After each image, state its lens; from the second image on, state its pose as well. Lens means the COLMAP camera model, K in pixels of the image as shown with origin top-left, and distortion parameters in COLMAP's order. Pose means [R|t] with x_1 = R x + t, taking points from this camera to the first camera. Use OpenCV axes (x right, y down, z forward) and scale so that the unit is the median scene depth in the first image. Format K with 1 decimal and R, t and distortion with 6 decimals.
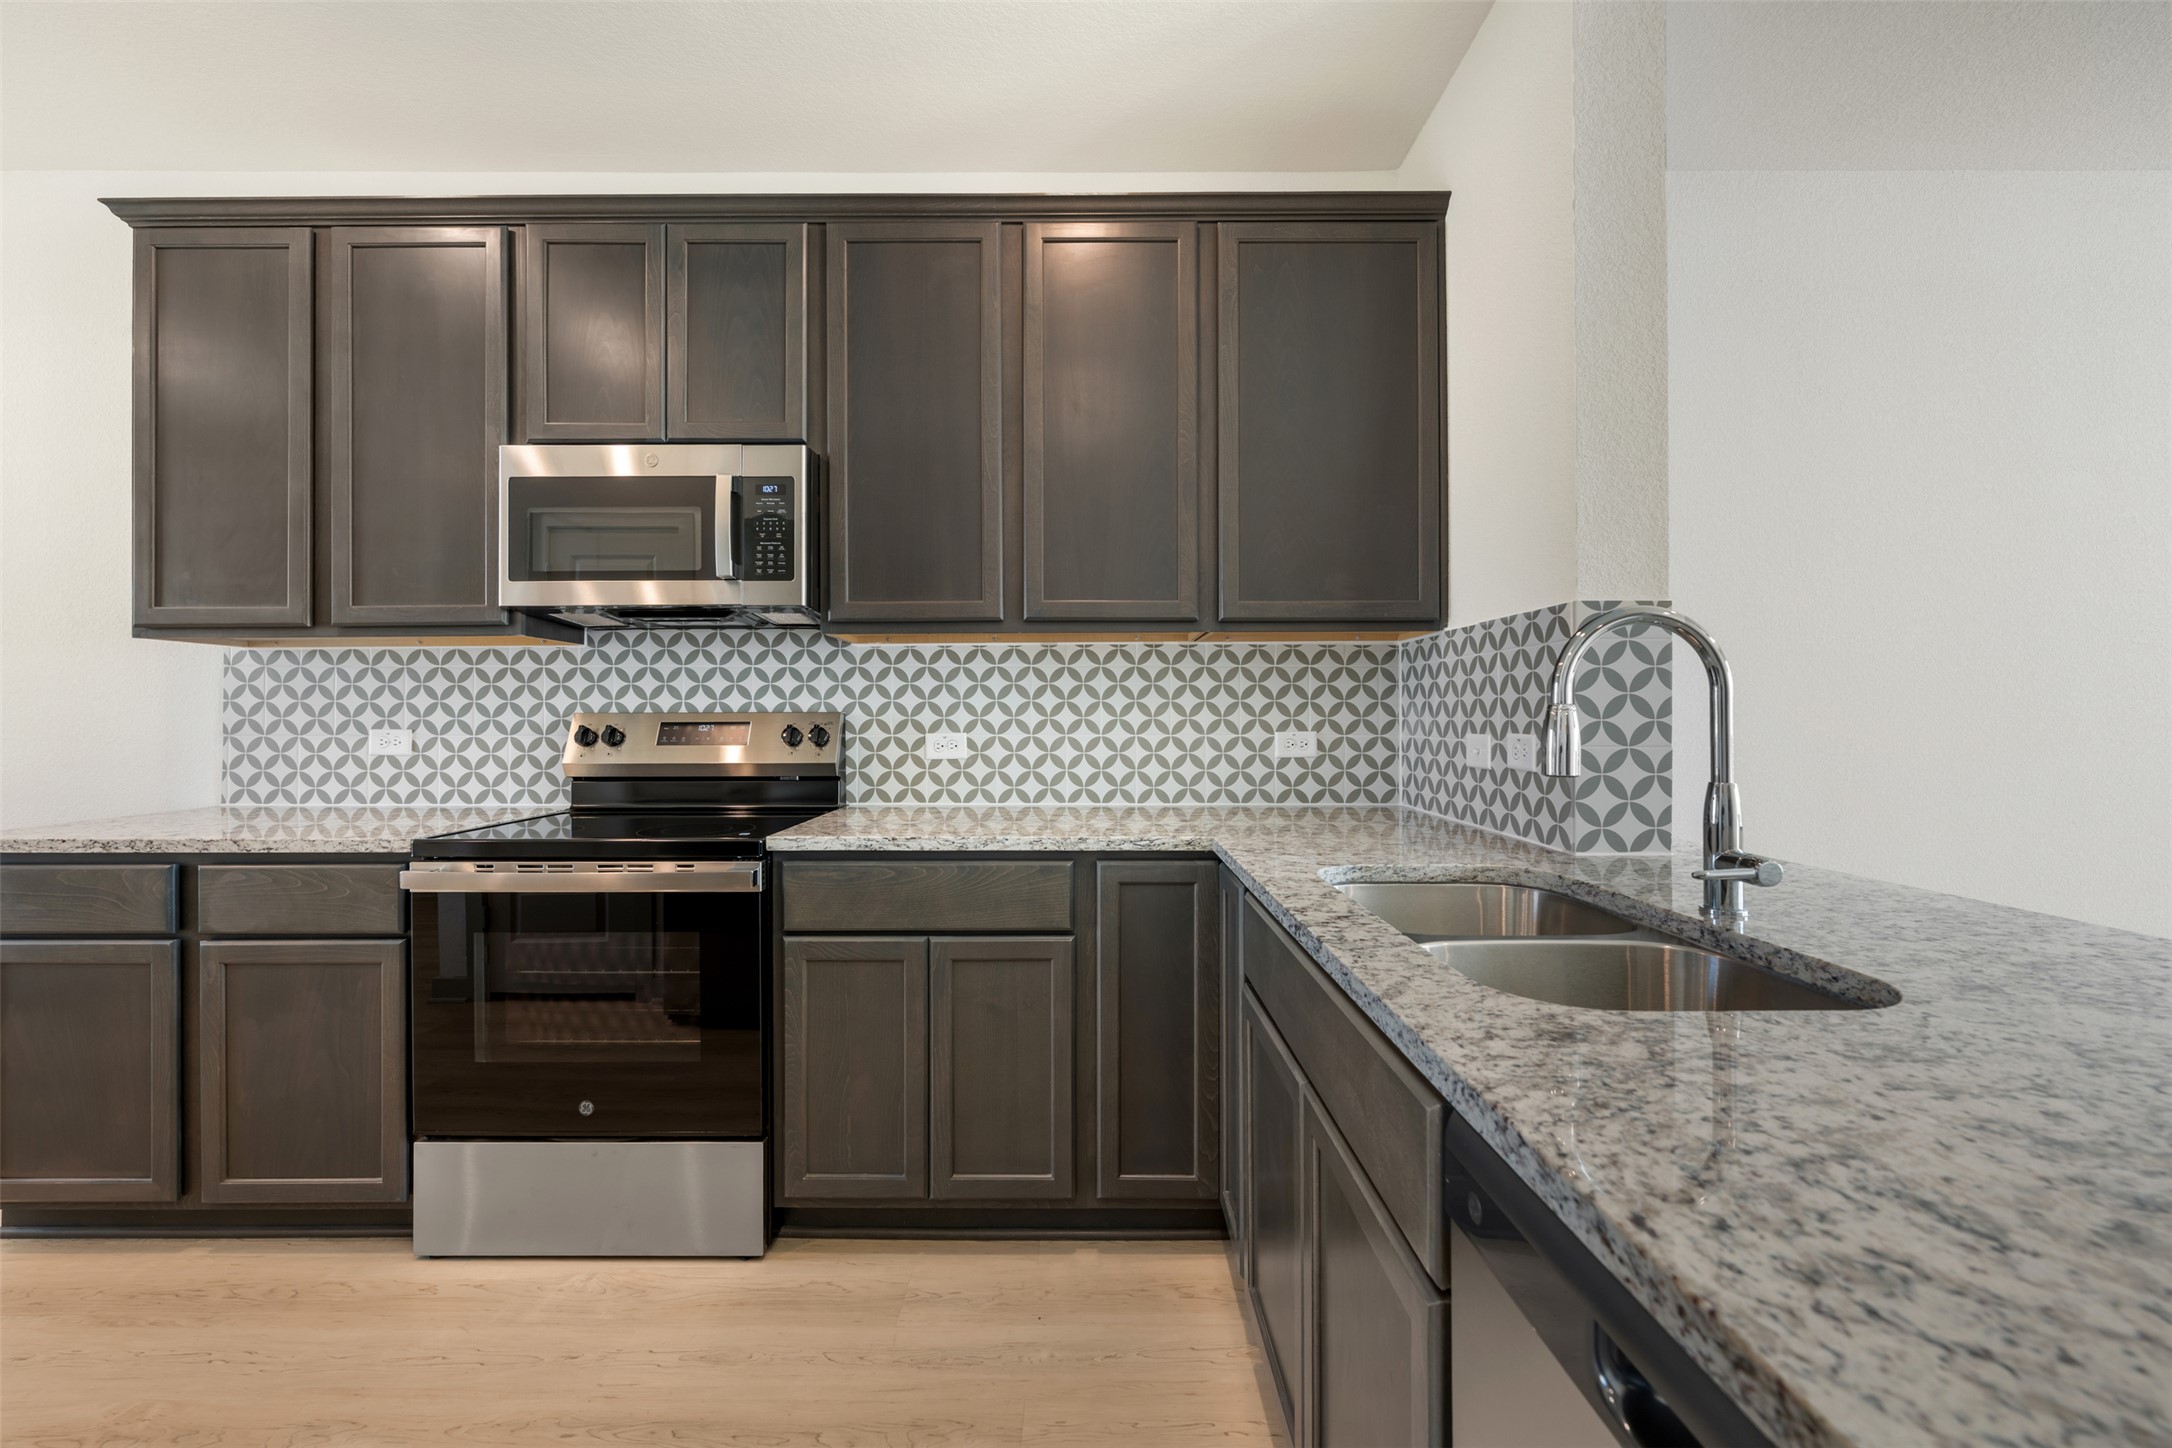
lens RADIAL K [[860.1, 0, 1086.4], [0, 860.1, 713.4], [0, 0, 1]] dist [-0.005312, 0.000211]
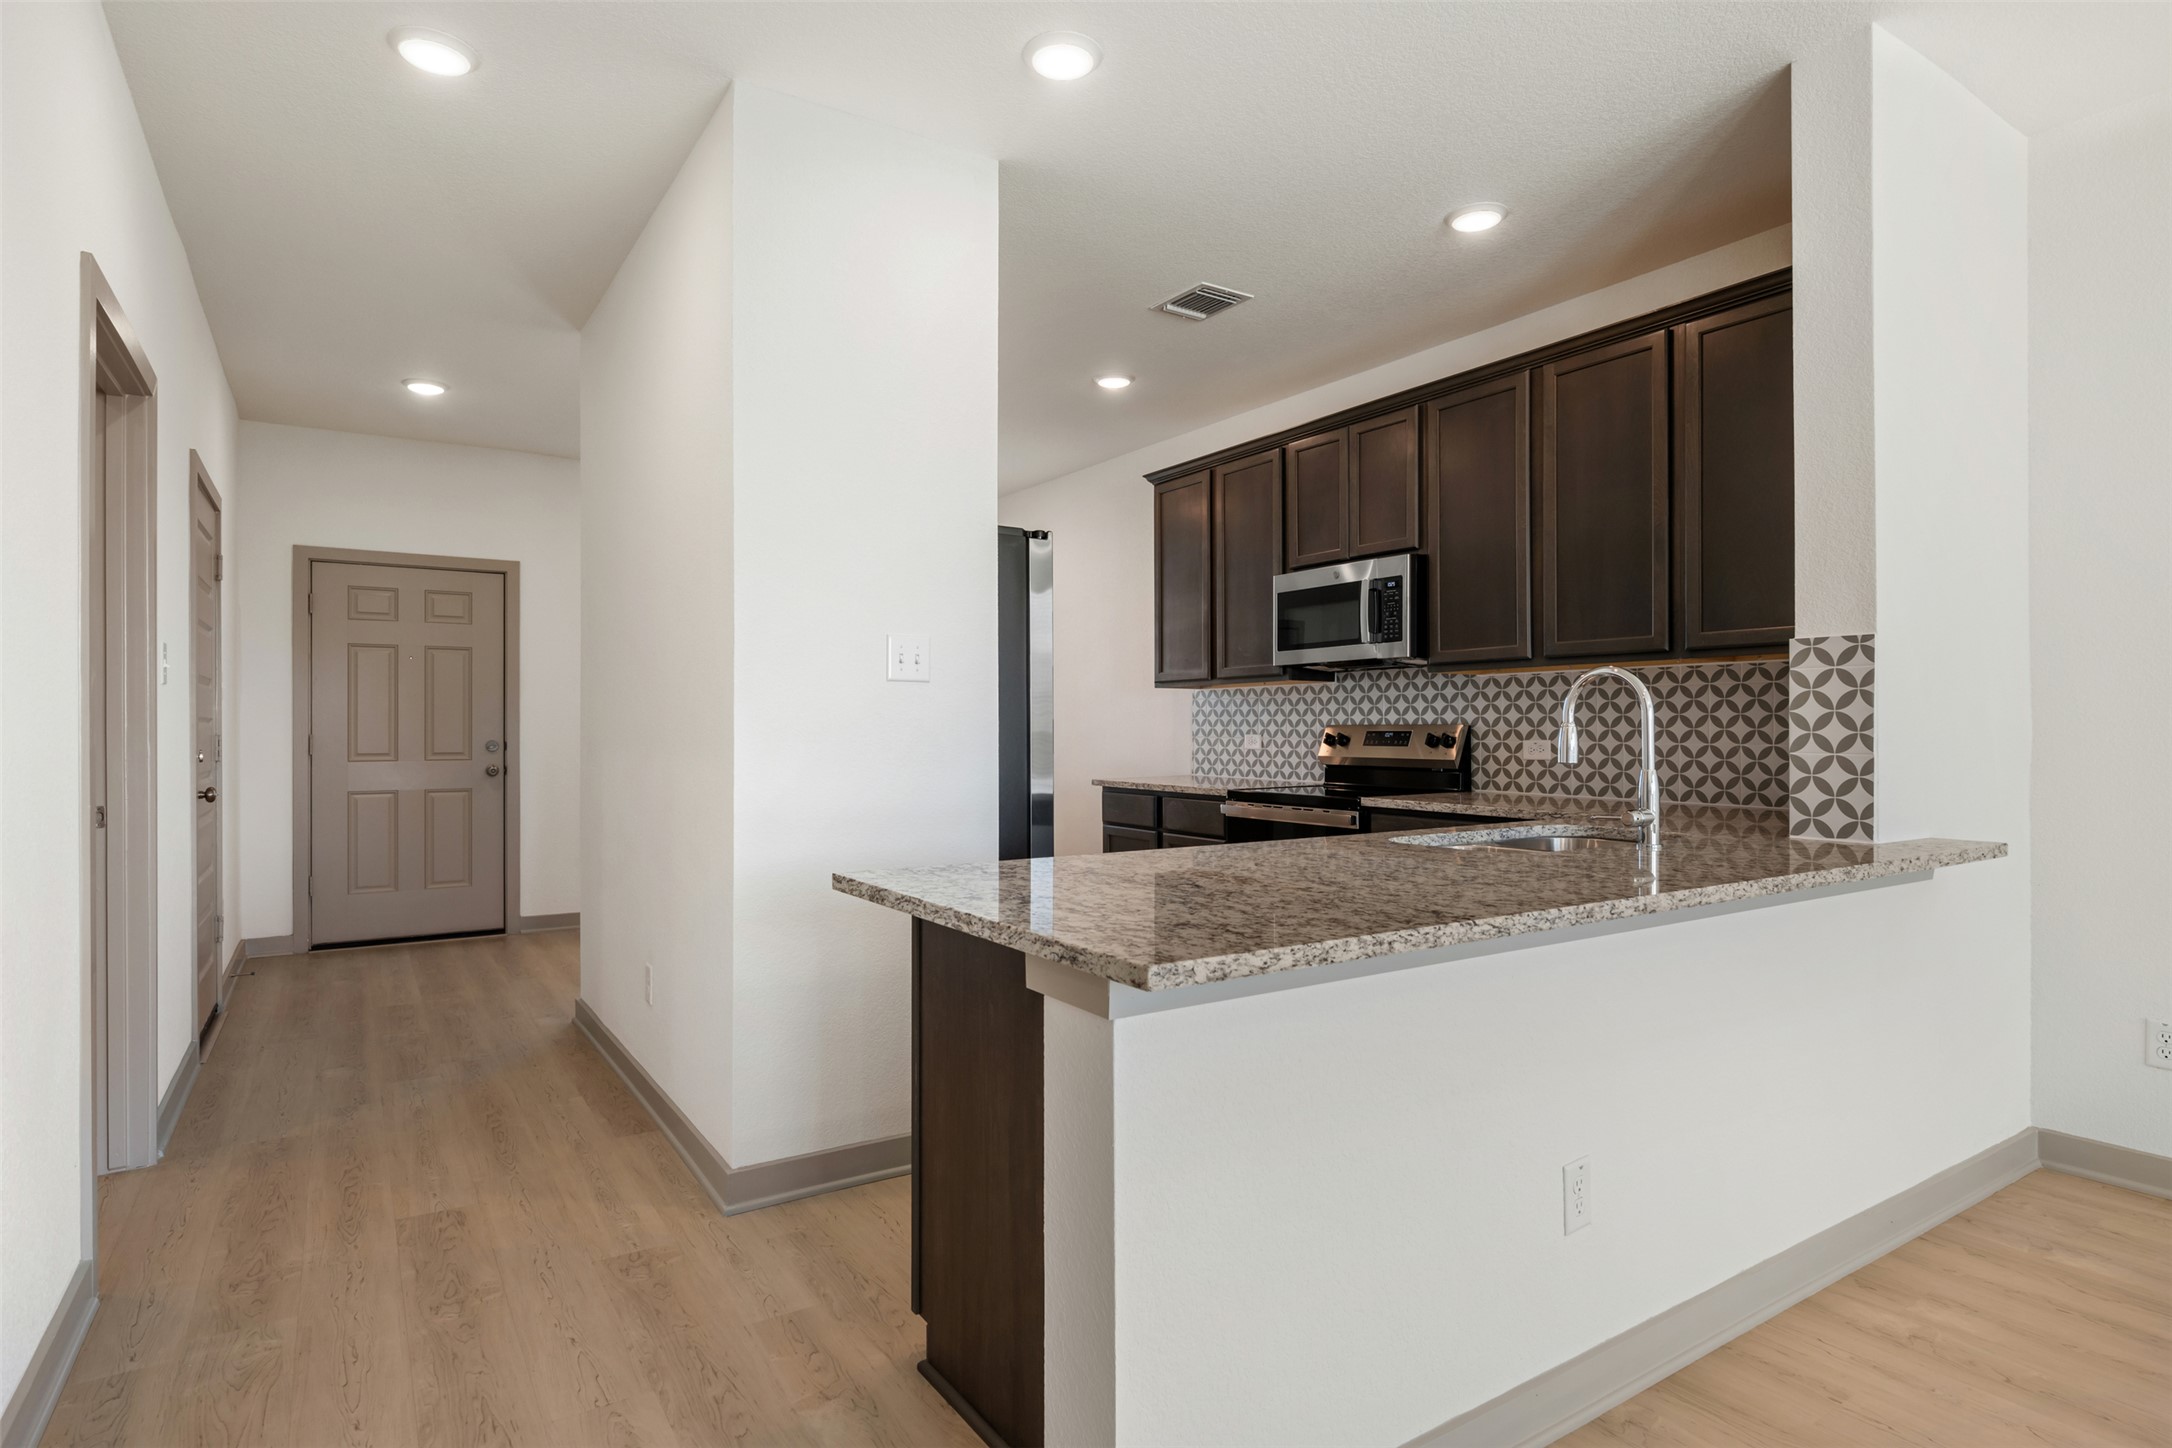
lens RADIAL K [[1129.4, 0, 1078.4], [0, 1129.4, 722.5], [0, 0, 1]] dist [0.004121, 0.002654]
pose [[0.535436, -0.001985, -0.844573, 0.923620], [0.003671, 0.999993, -0.000023, -0.006505], [0.844568, -0.003088, 0.535440, -0.516767]]
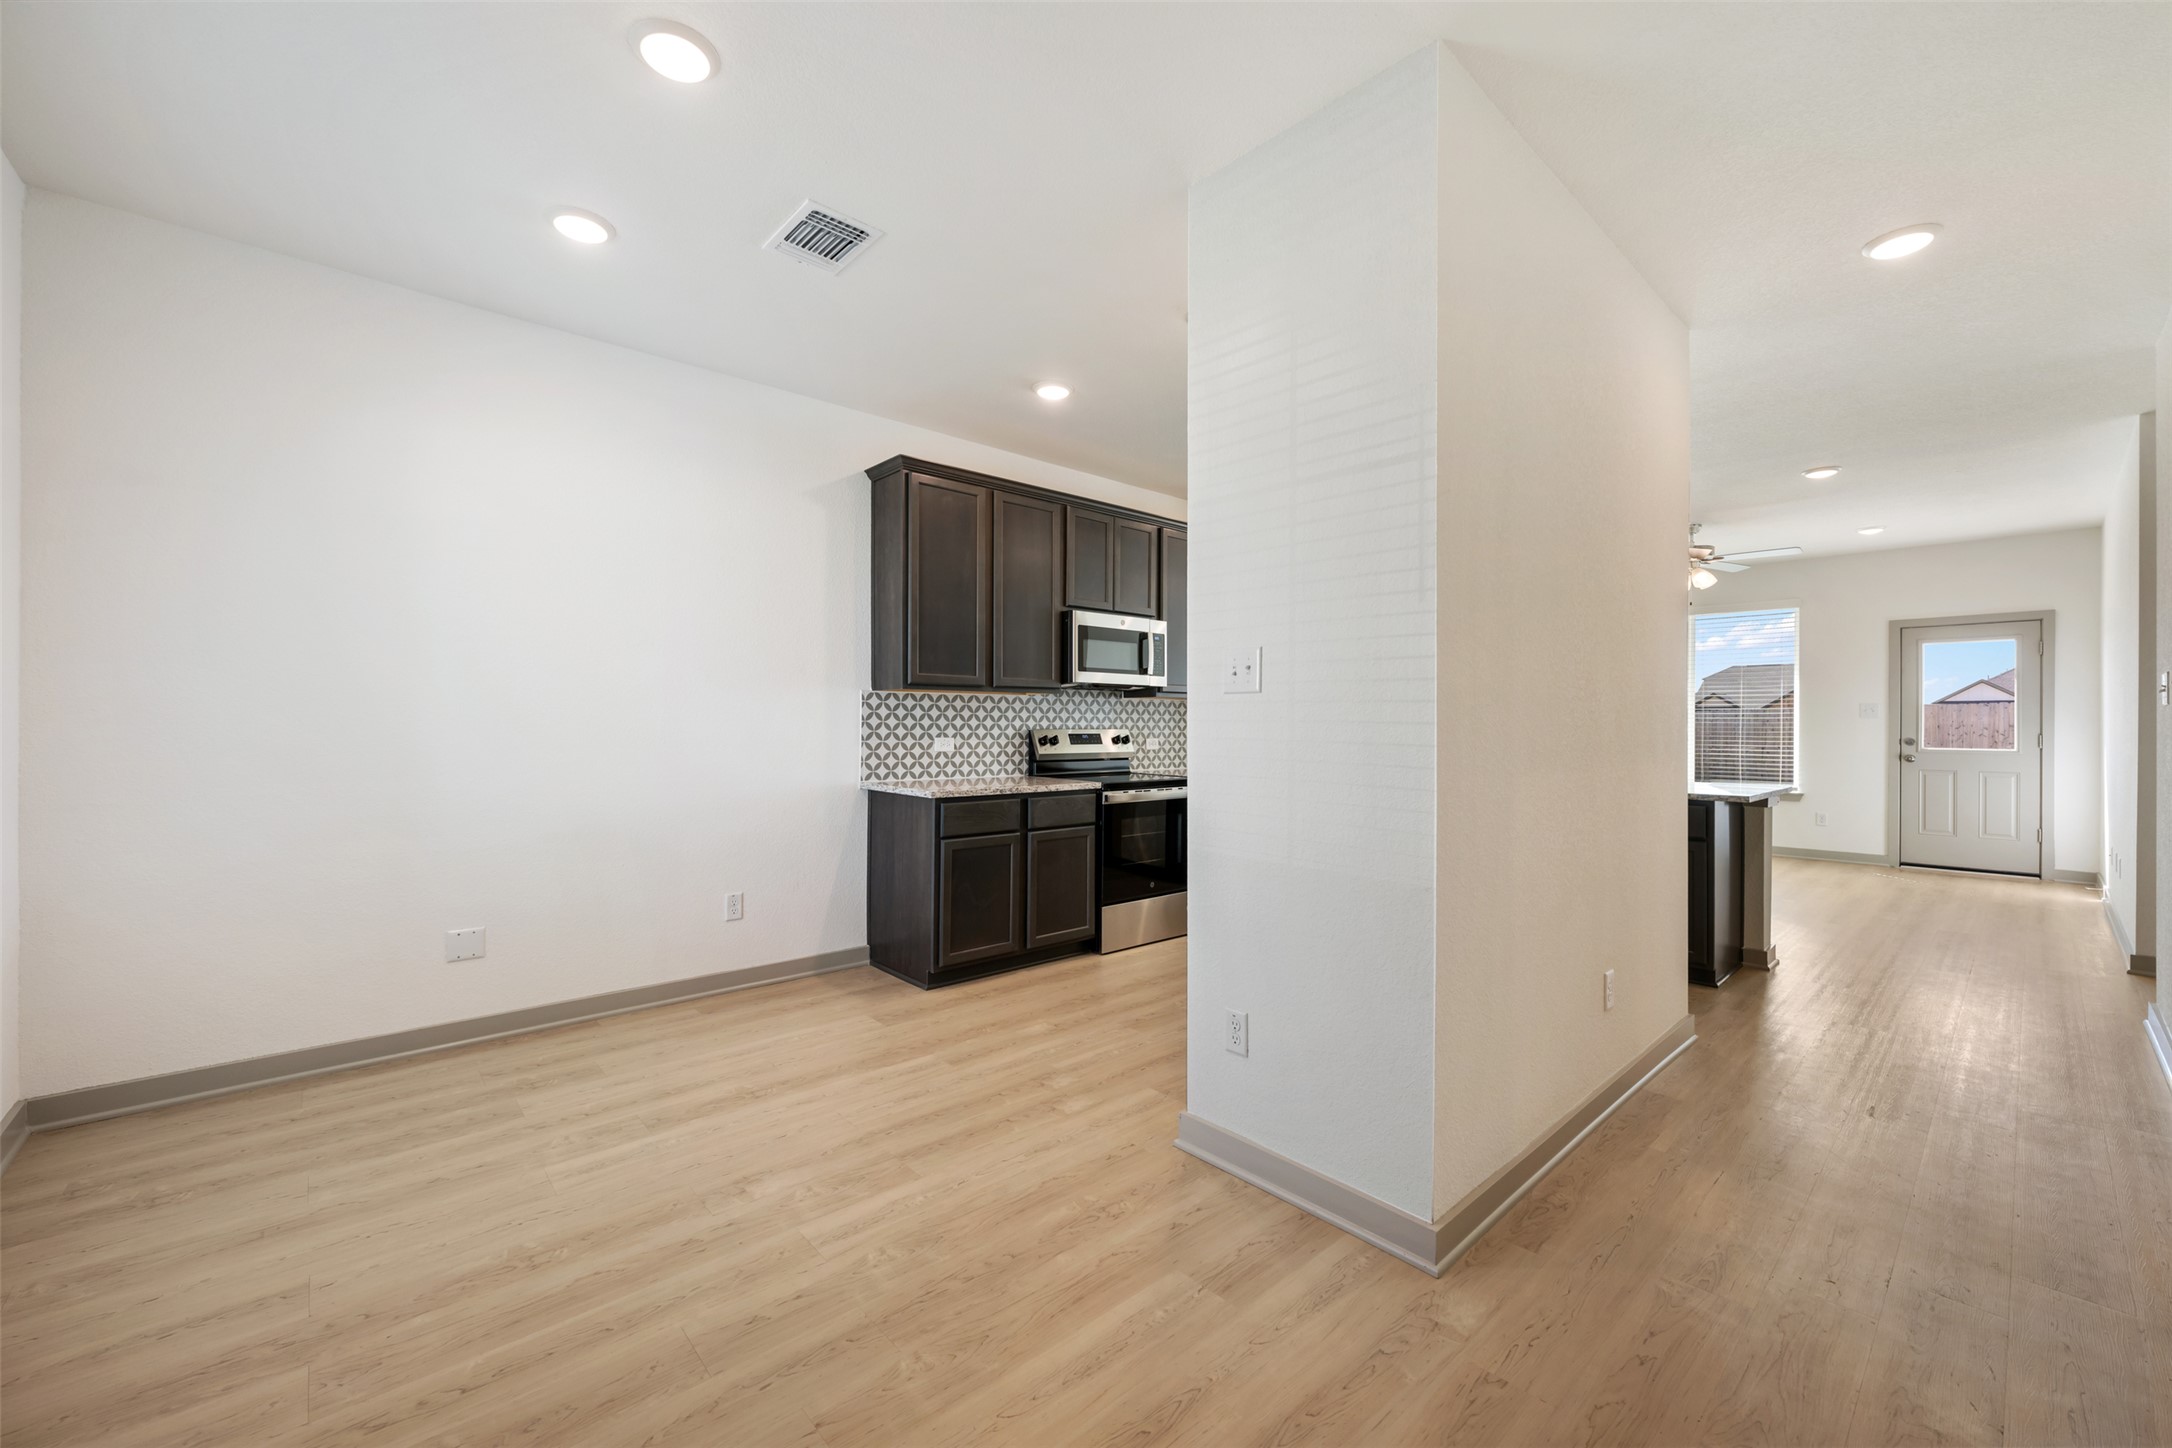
lens RADIAL K [[860.1, 0, 1068.9], [0, 860.1, 721.5], [0, 0, 1]] dist [-0.005312, 0.000211]
pose [[0.757293, 0.008430, 0.653021, -1.822153], [-0.006741, 0.999964, -0.005092, -0.008491], [-0.653040, -0.000546, 0.757323, -0.579701]]
